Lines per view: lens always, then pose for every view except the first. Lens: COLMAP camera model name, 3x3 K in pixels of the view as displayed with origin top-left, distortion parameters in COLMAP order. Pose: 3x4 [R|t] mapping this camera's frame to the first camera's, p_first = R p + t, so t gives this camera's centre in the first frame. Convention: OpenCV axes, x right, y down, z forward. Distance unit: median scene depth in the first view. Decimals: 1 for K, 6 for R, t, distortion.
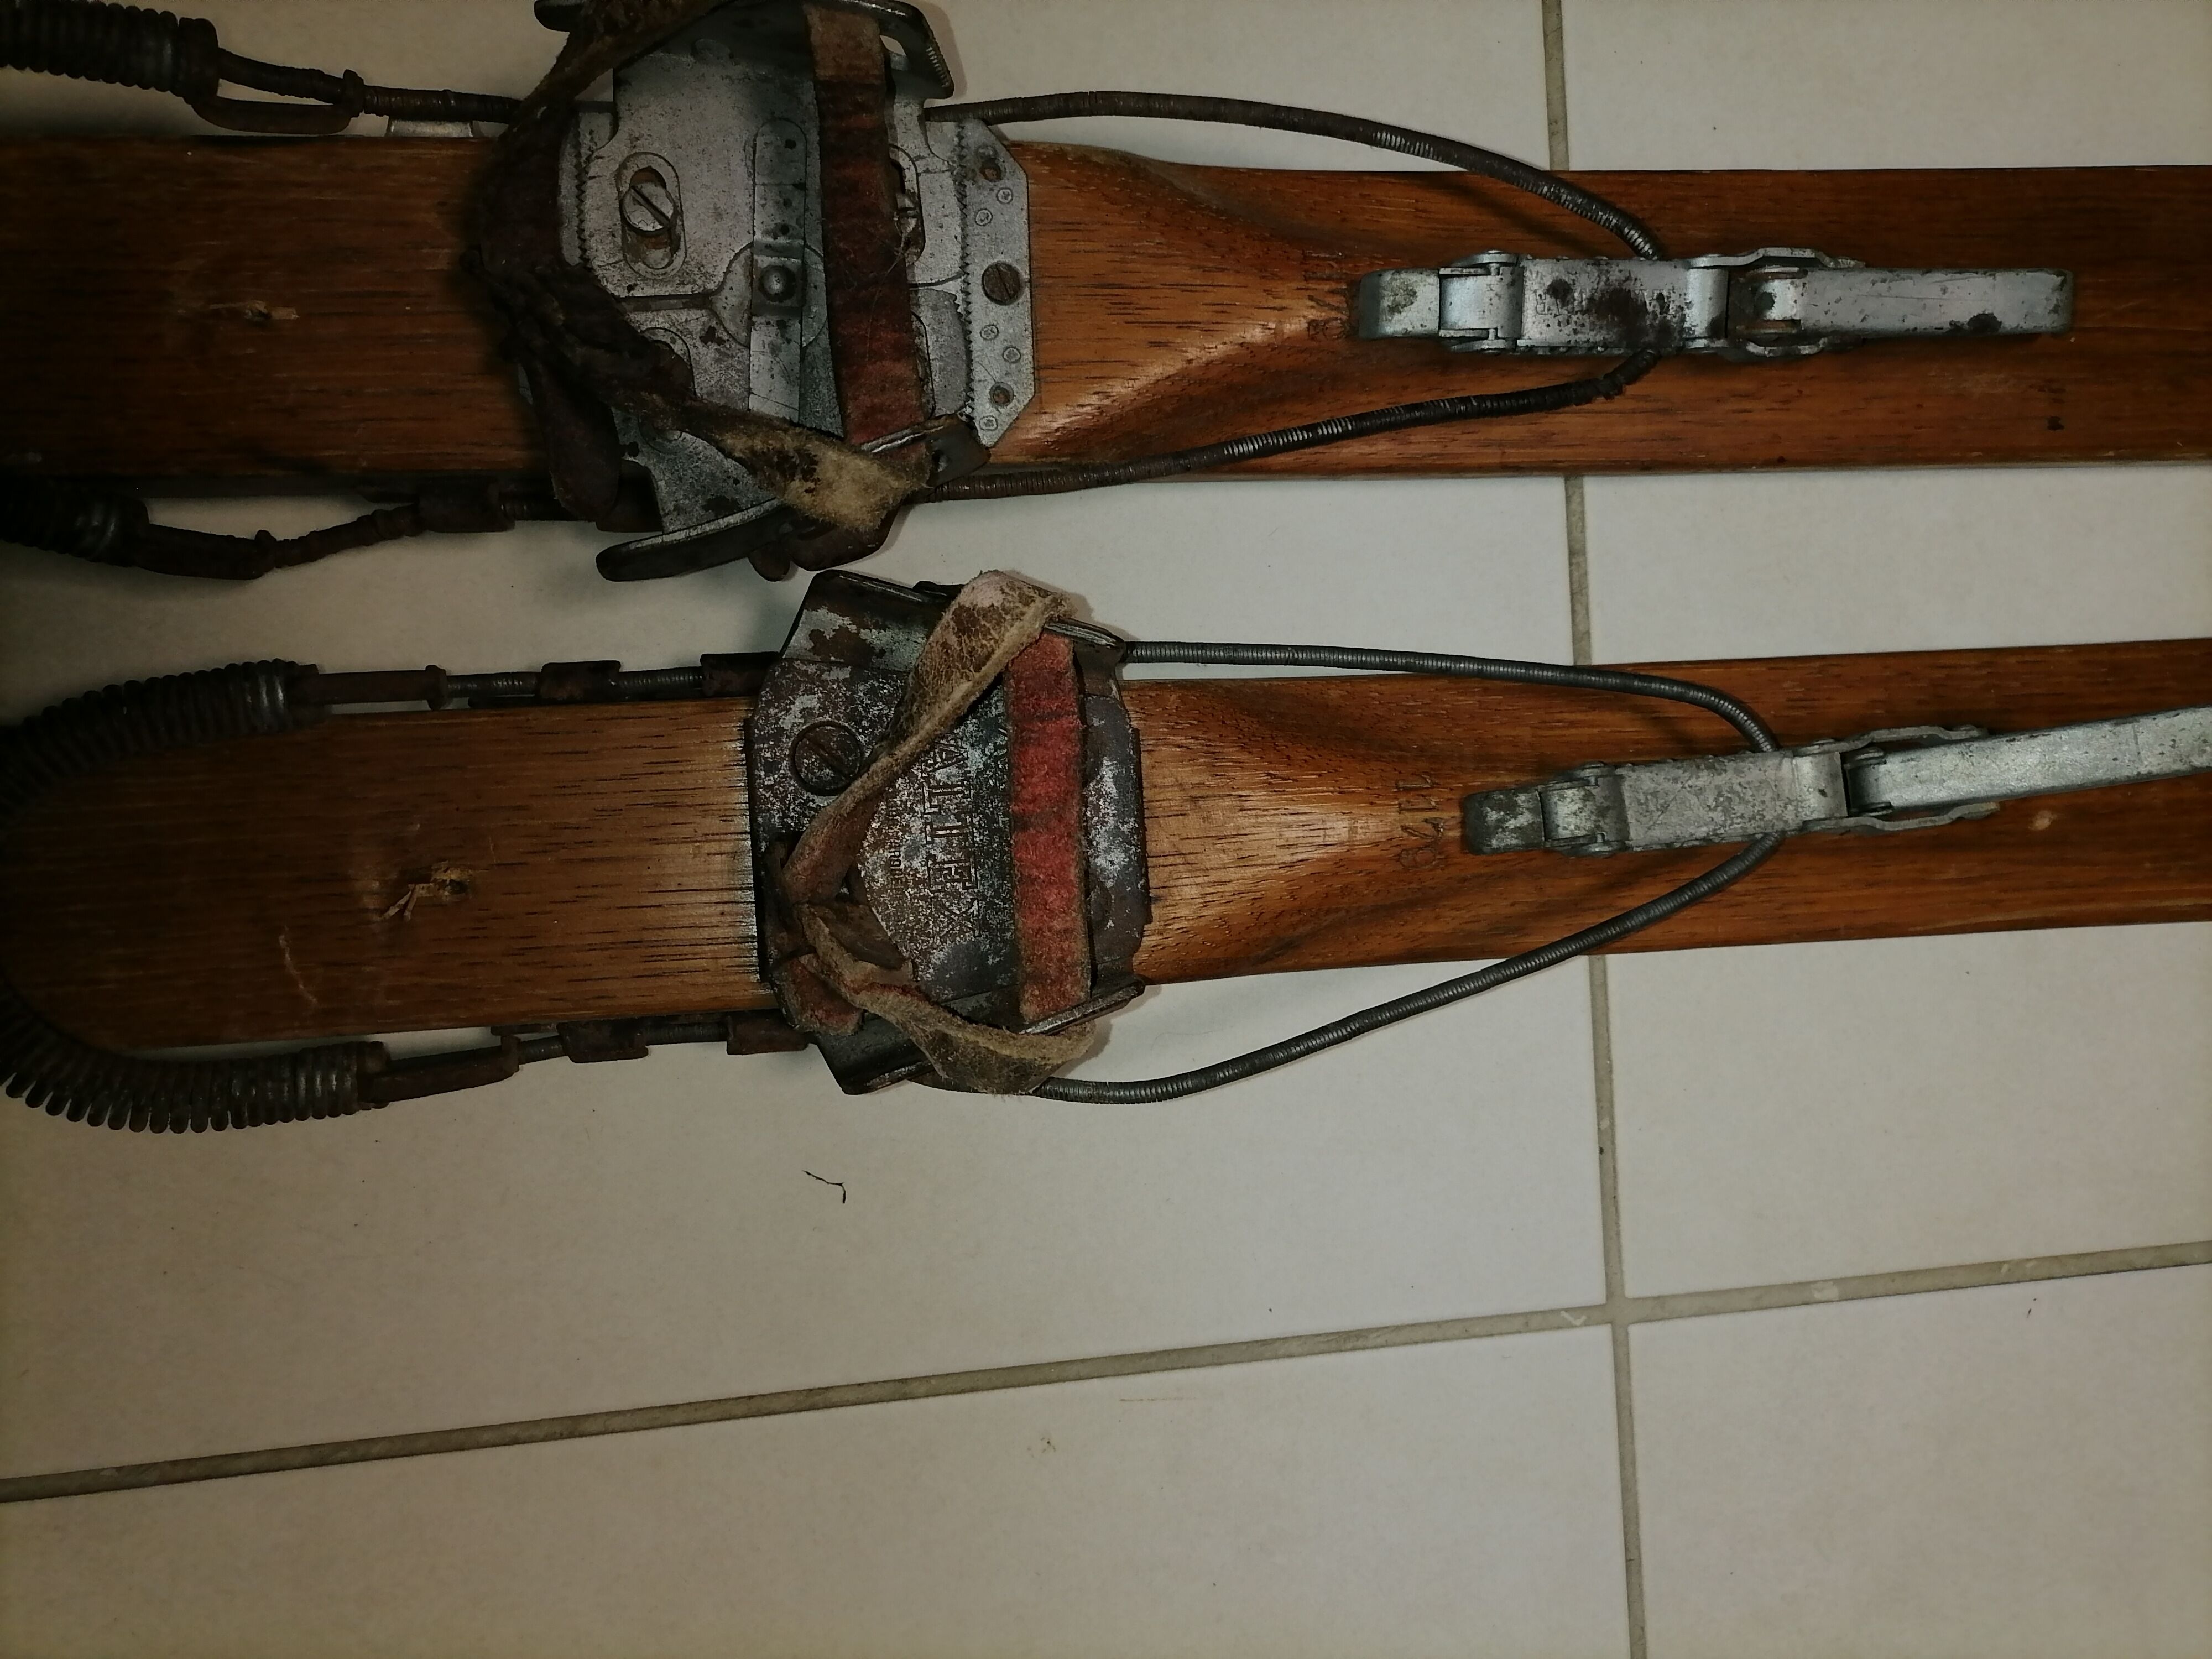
lens RADIAL K [[1669.1, 0, 1092.8], [0, 1669.1, 817.8], [0, 0, 1]] dist [0.014655, -0.007851]
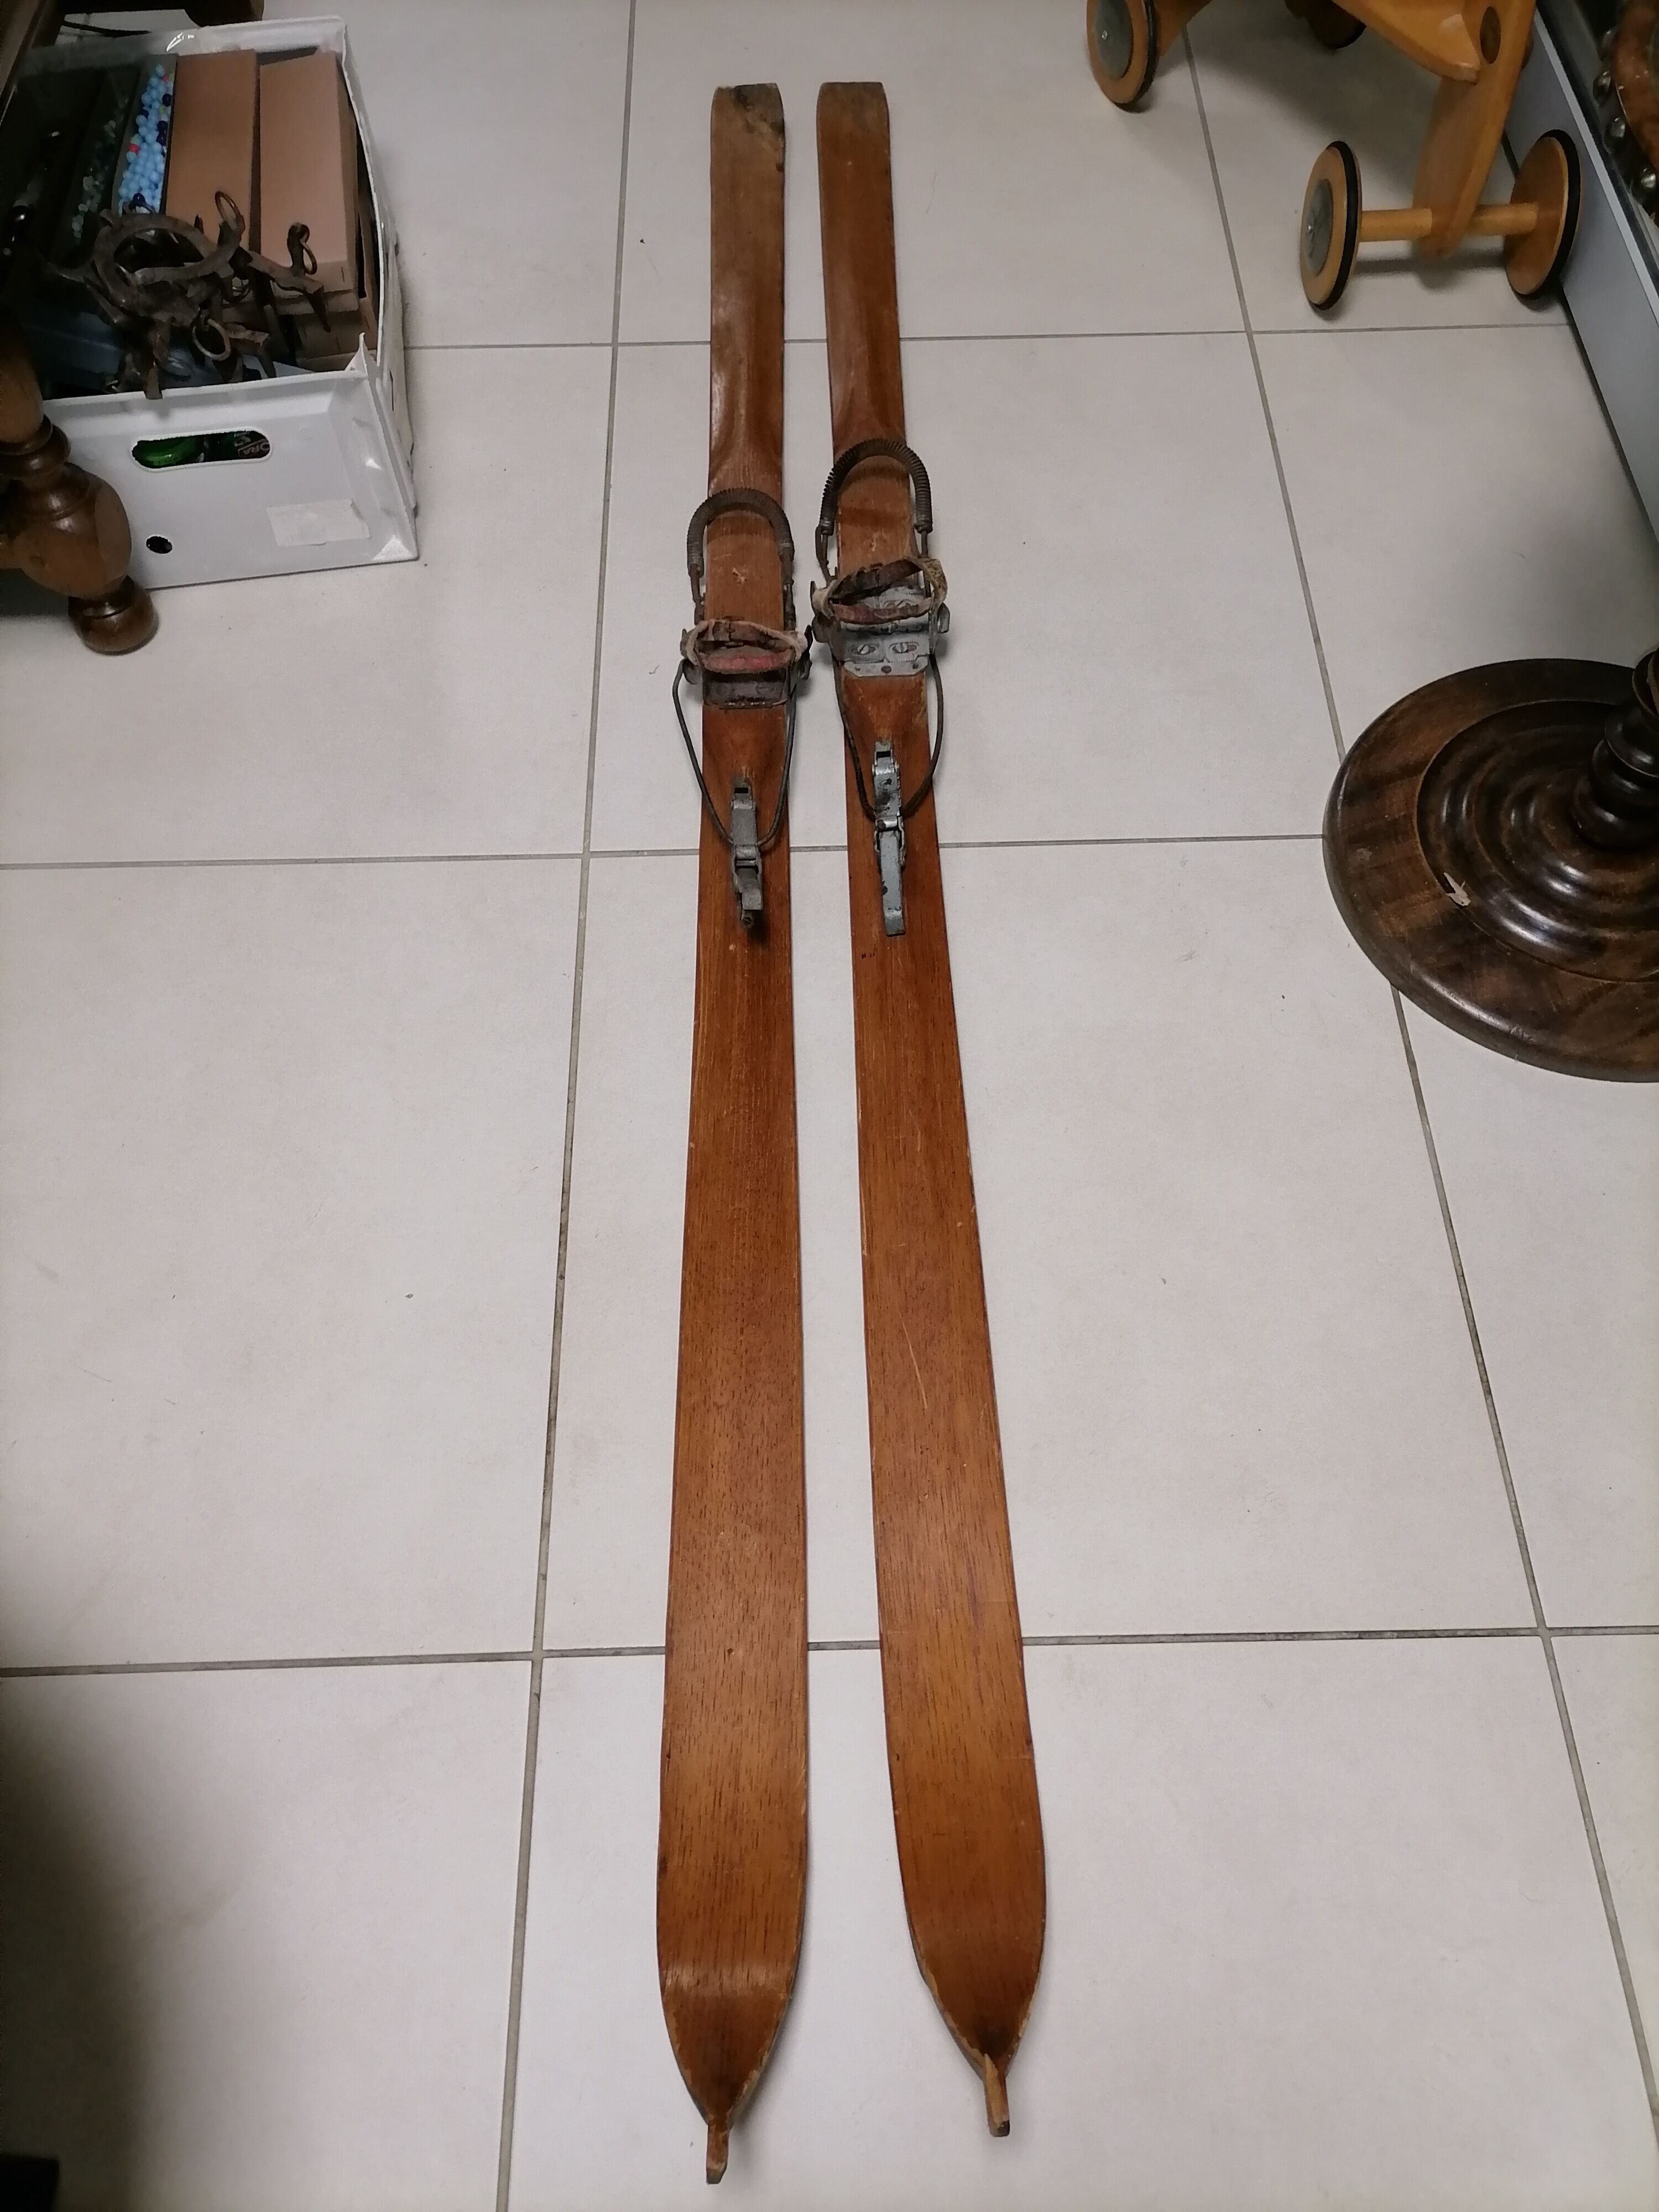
lens RADIAL K [[1677.0, 0, 834.3], [0, 1677.0, 1102.8], [0, 0, 1]] dist [0.016900, -0.007920]
pose [[-0.029286, 0.777647, -0.628018, 3.077805], [-0.999443, -0.012731, 0.030842, -0.320873], [0.015989, 0.628572, 0.777587, -1.349062]]
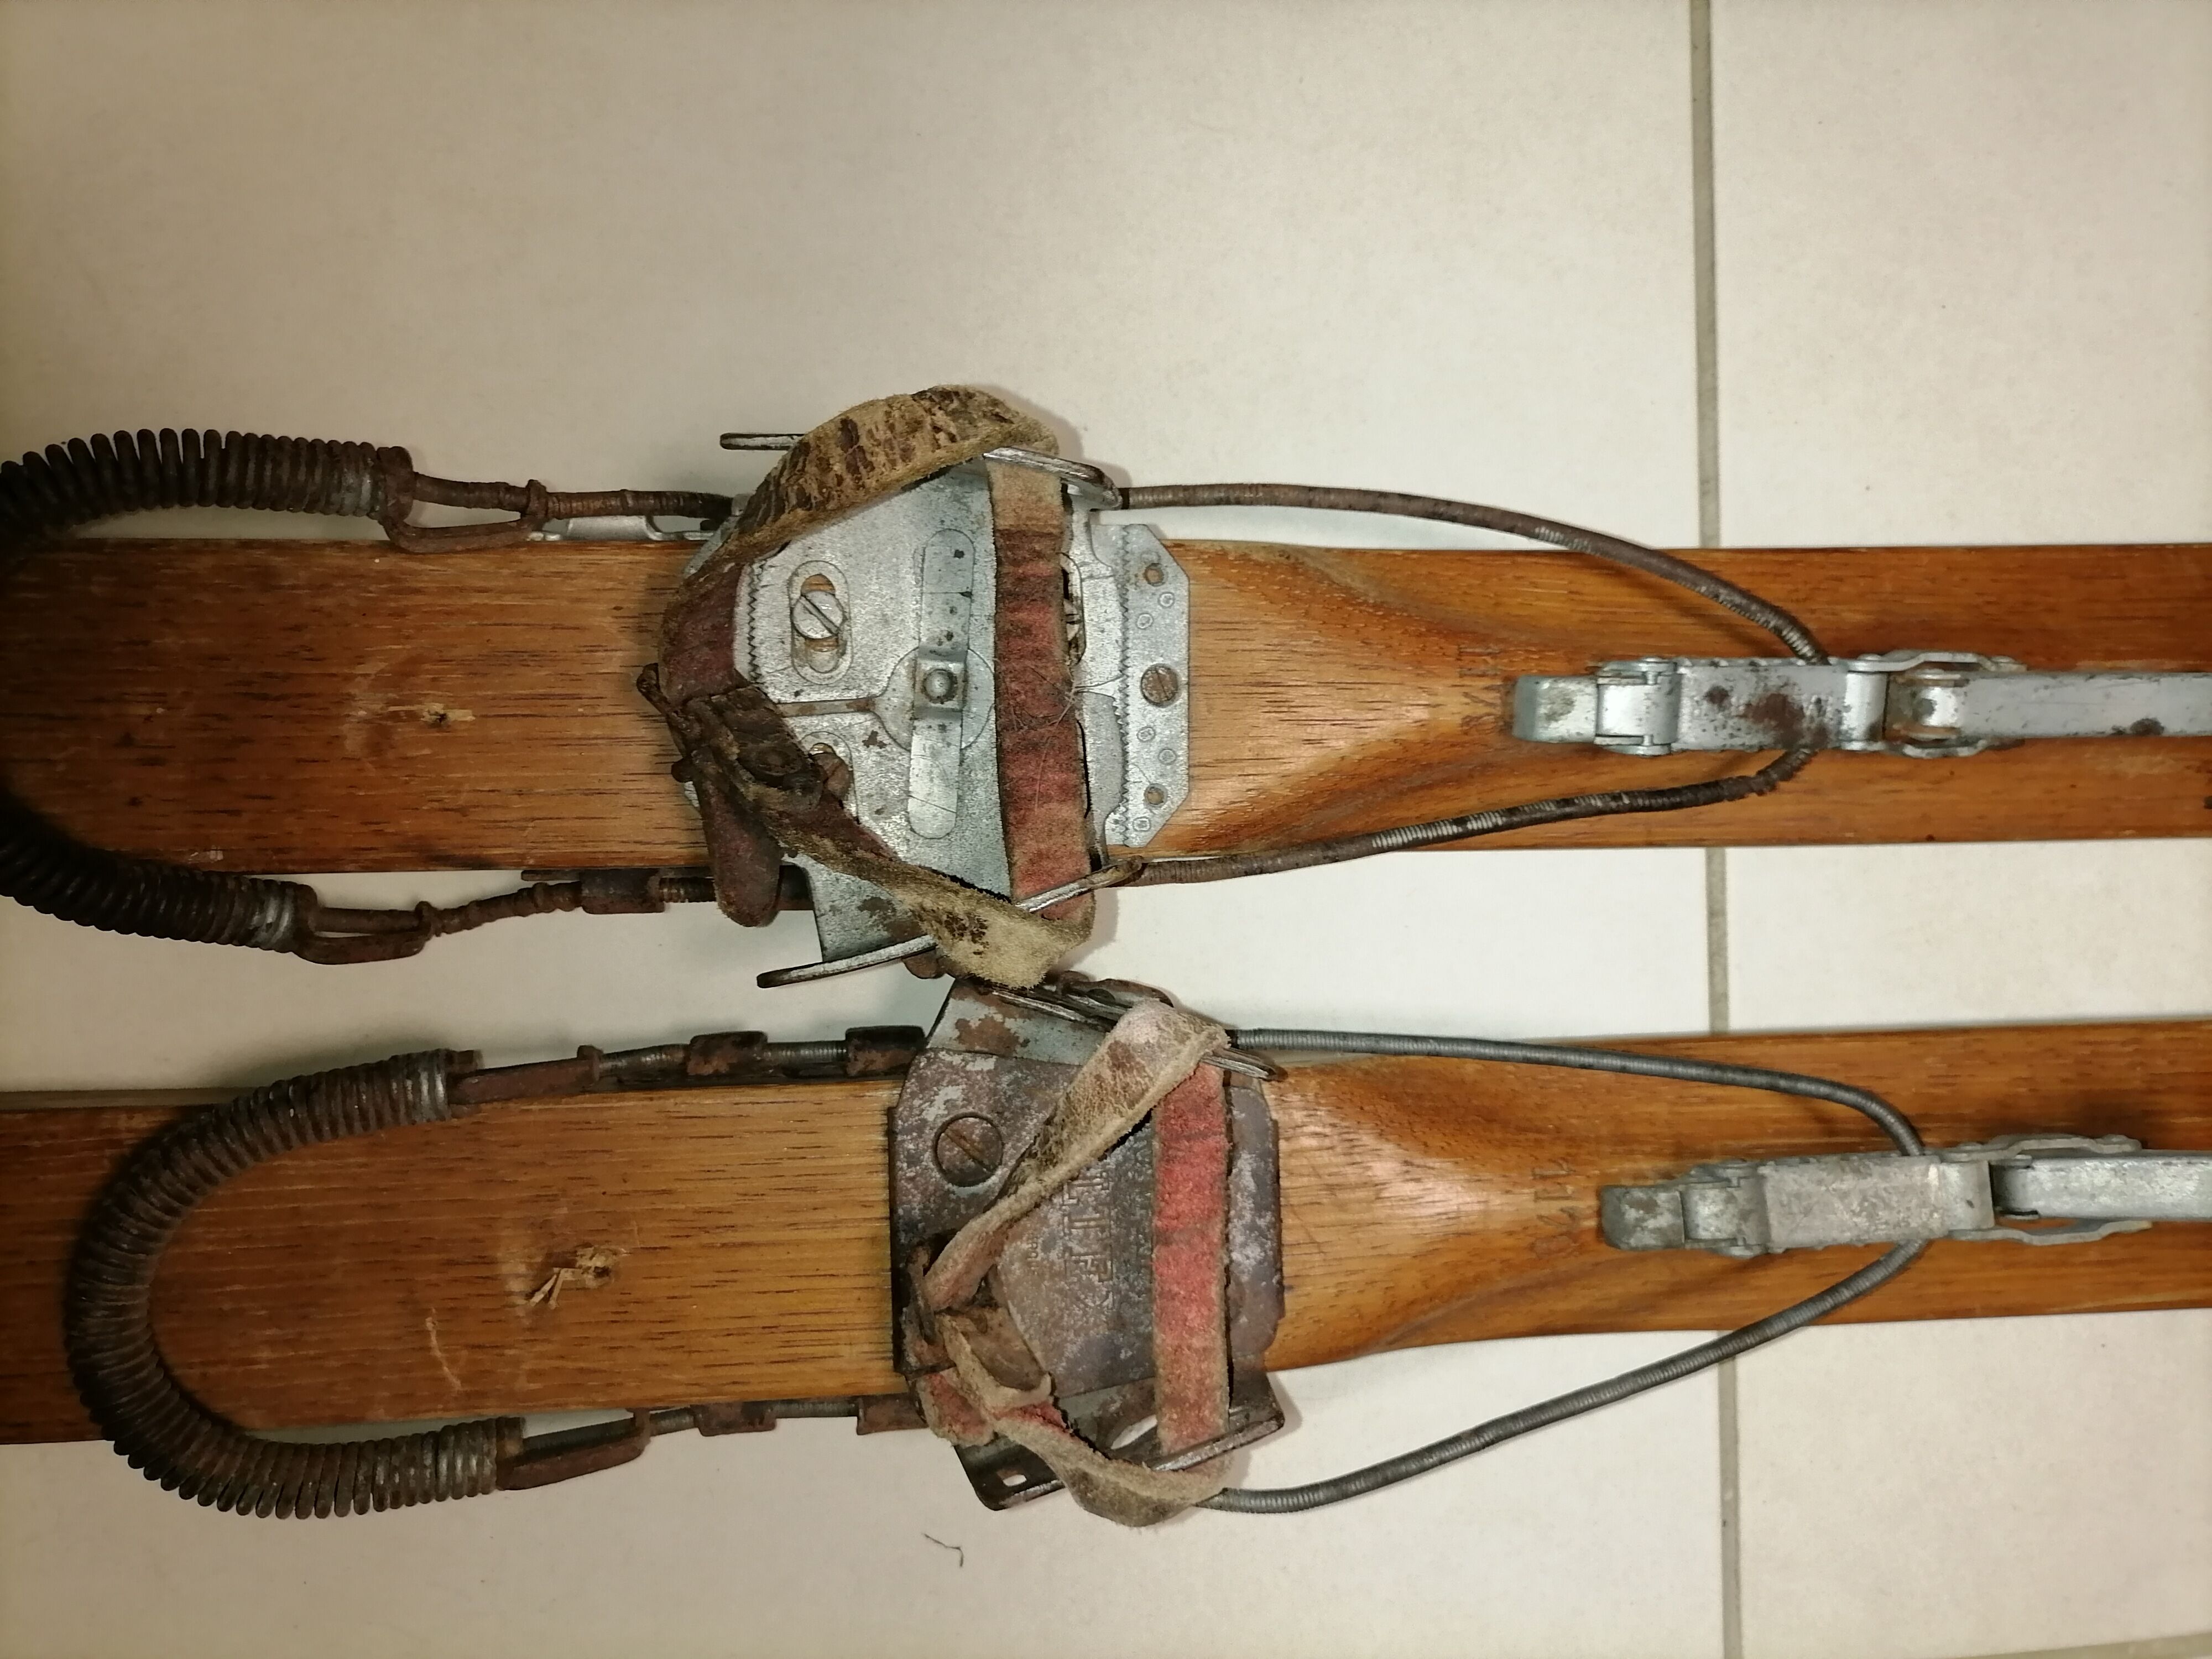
lens RADIAL K [[1666.2, 0, 1088.3], [0, 1666.2, 802.1], [0, 0, 1]] dist [0.016334, -0.020684]
pose [[0.998884, 0.035373, -0.031282, -0.062256], [-0.035889, 0.999226, -0.016090, -0.226436], [0.030689, 0.017195, 0.999381, -0.002165]]
